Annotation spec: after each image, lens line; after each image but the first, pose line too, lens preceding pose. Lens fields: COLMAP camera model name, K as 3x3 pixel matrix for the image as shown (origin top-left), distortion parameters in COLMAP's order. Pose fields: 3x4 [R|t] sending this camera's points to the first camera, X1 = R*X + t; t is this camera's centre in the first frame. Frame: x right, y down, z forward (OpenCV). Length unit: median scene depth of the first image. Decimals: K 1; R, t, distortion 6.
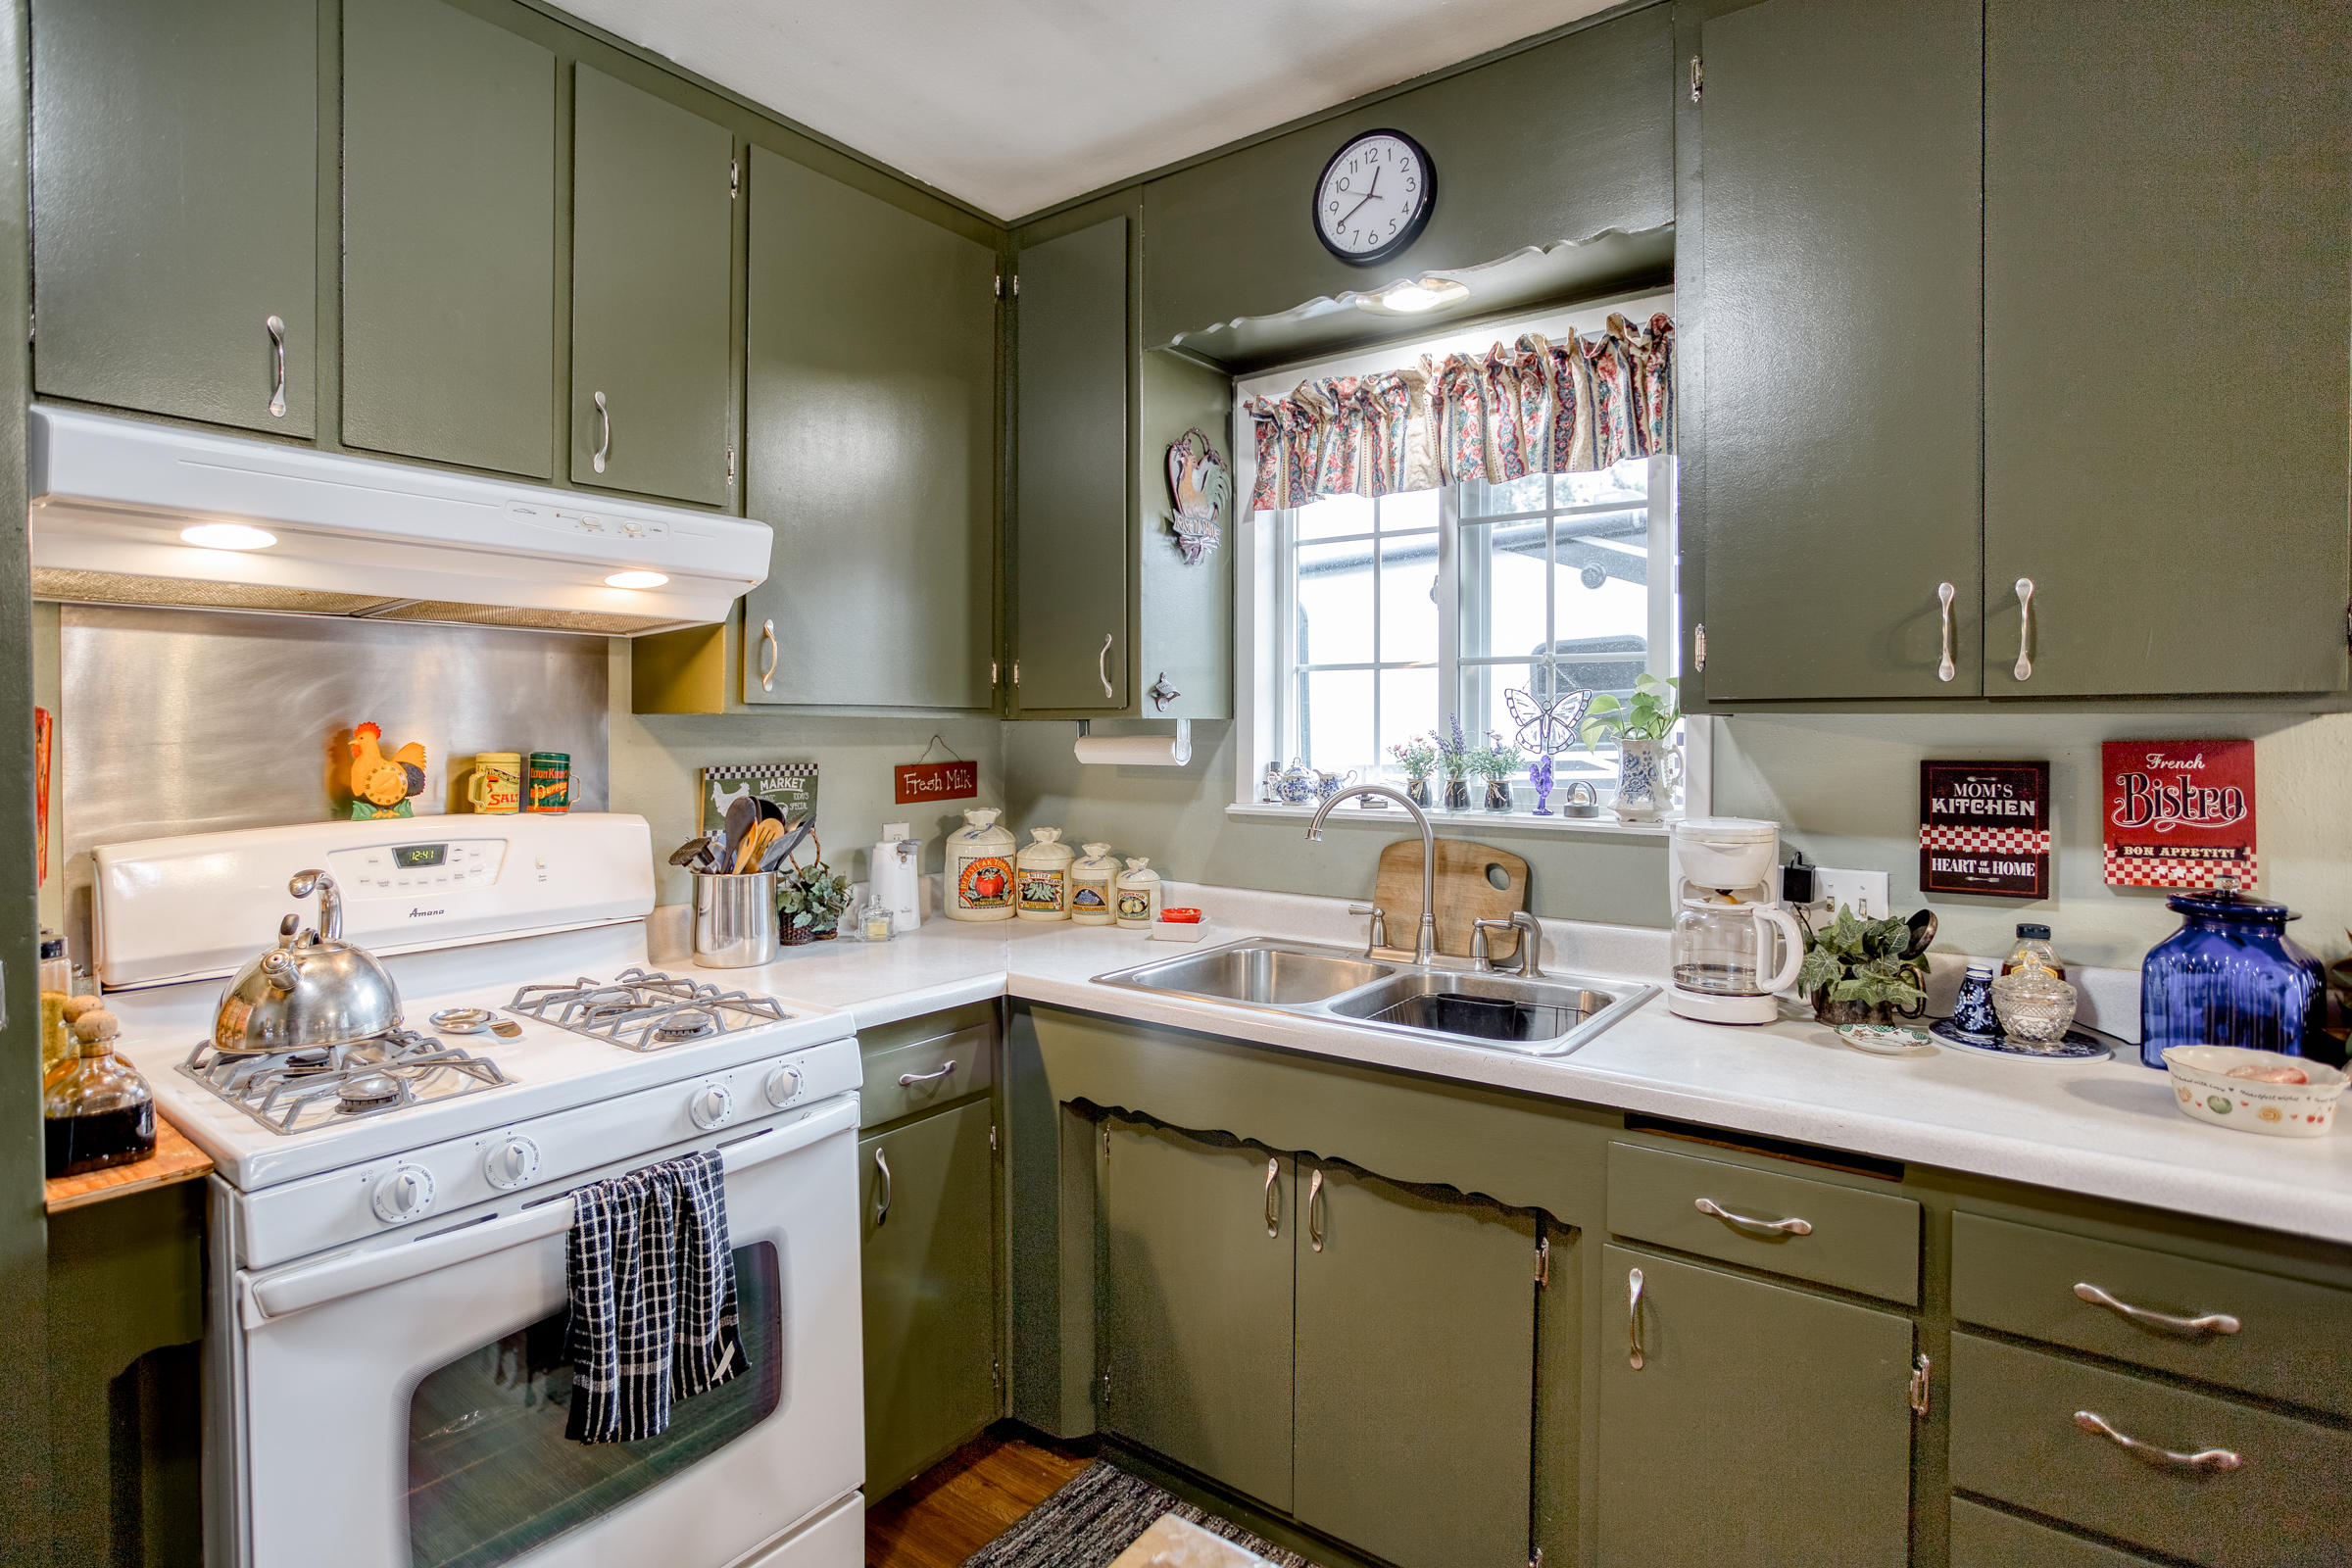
lens RADIAL K [[1190.7, 0, 1168.5], [0, 1190.7, 758.0], [0, 0, 1]] dist [-0.042537, 0.018215]
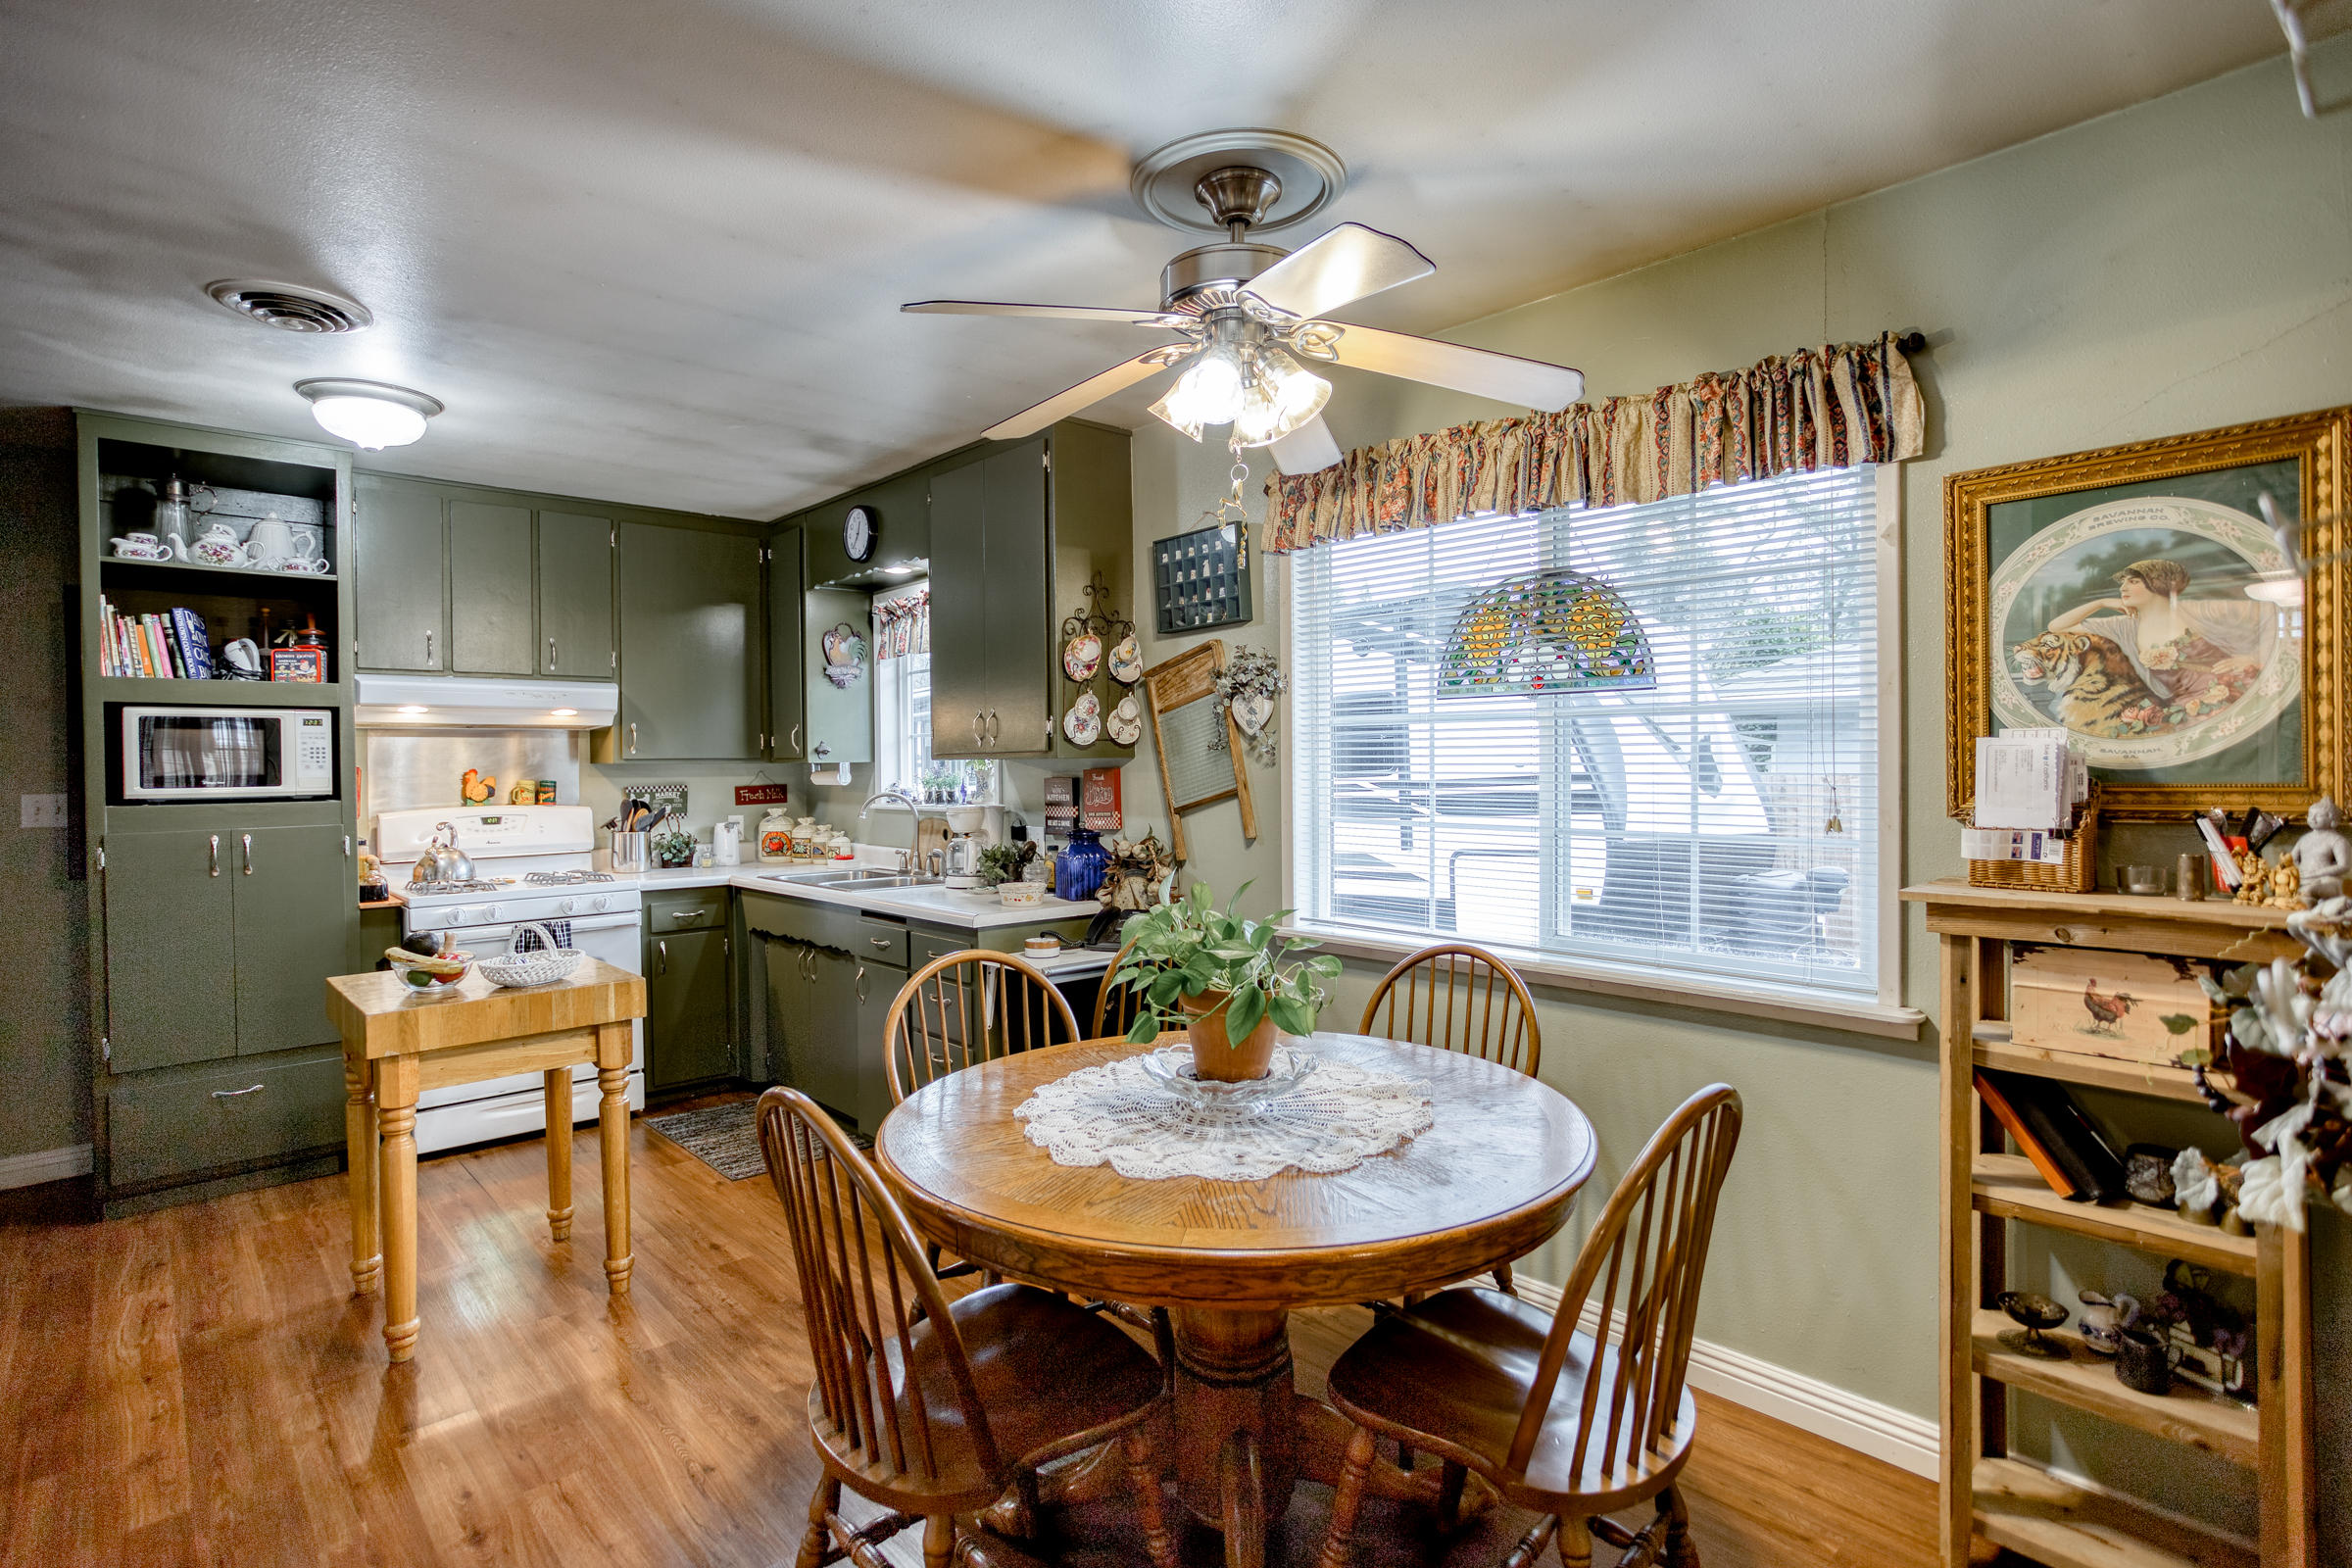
lens RADIAL K [[1178.5, 0, 1176.0], [0, 1178.5, 784.0], [0, 0, 1]] dist [-0.026616, 0.000147]
pose [[0.984139, -0.006943, -0.177263, 1.111971], [0.006326, 0.999972, -0.004047, 0.019585], [0.177286, 0.002862, 0.984155, -1.076957]]
